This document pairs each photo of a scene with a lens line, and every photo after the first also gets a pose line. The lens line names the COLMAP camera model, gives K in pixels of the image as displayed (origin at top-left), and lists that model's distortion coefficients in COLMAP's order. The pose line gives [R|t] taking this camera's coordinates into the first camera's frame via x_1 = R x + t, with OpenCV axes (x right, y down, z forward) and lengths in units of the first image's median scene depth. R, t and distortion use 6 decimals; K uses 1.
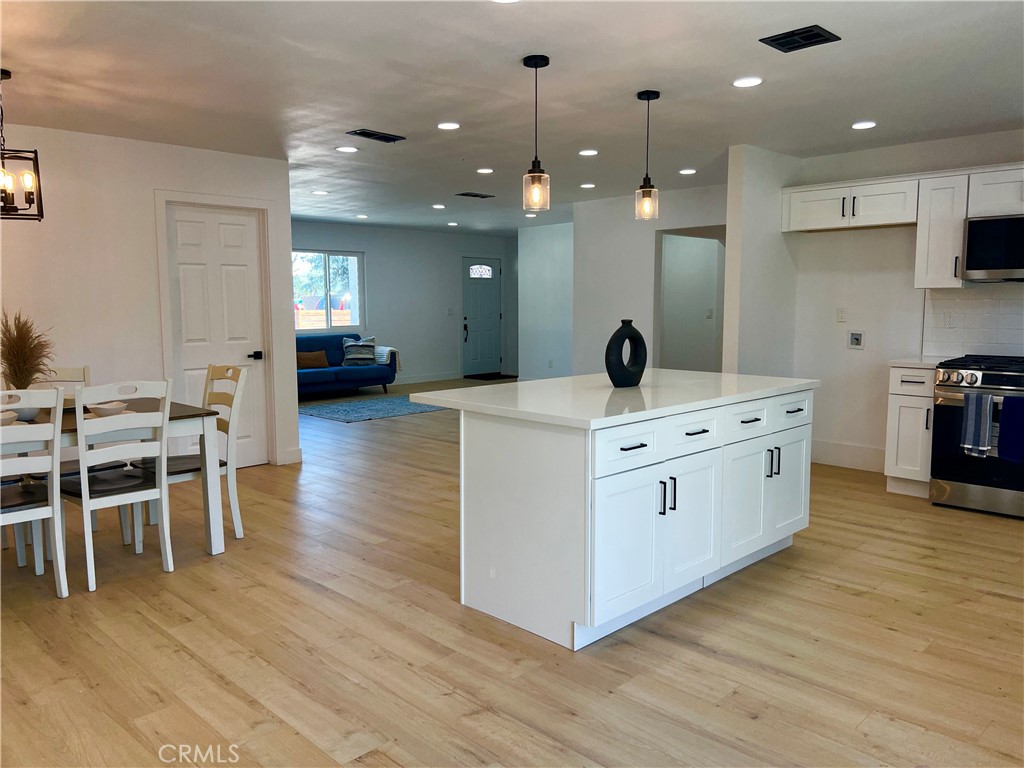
lens RADIAL K [[768.2, 0, 507.7], [0, 768.2, 381.6], [0, 0, 1]] dist [0.043993, -0.052594]
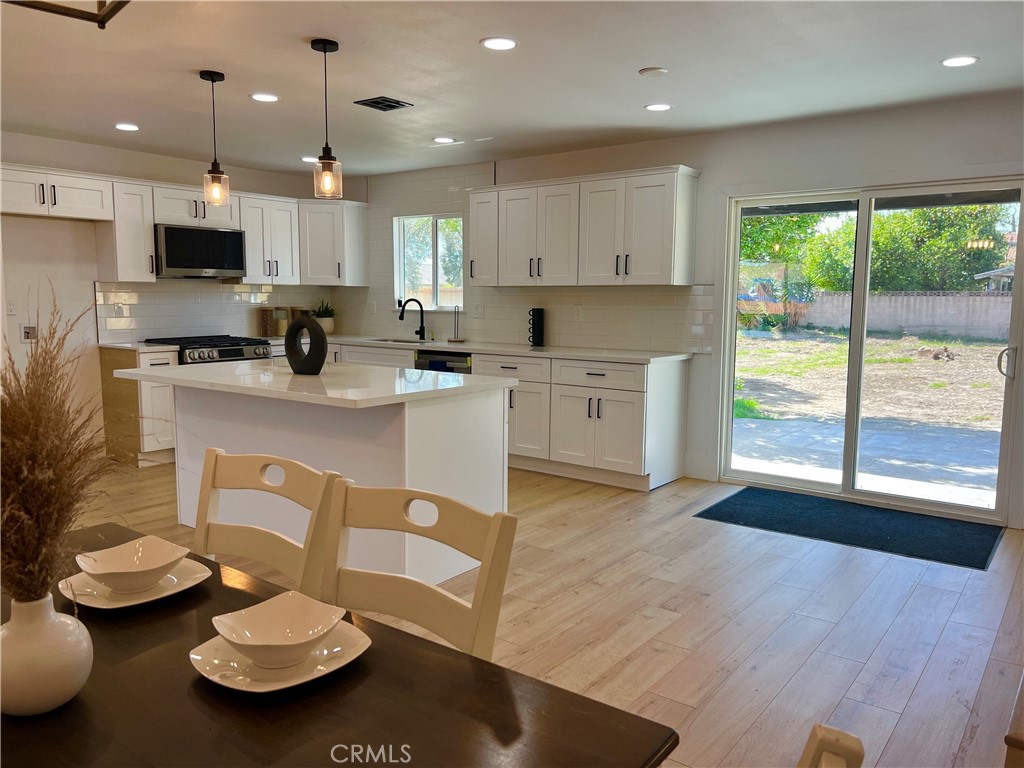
lens RADIAL K [[768.2, 0, 509.9], [0, 768.2, 389.4], [0, 0, 1]] dist [0.043993, -0.052594]
pose [[-0.133090, -0.118739, 0.983965, -0.724576], [0.098148, 0.986338, 0.132301, -0.067960], [-0.986232, 0.114182, -0.119618, 0.676755]]
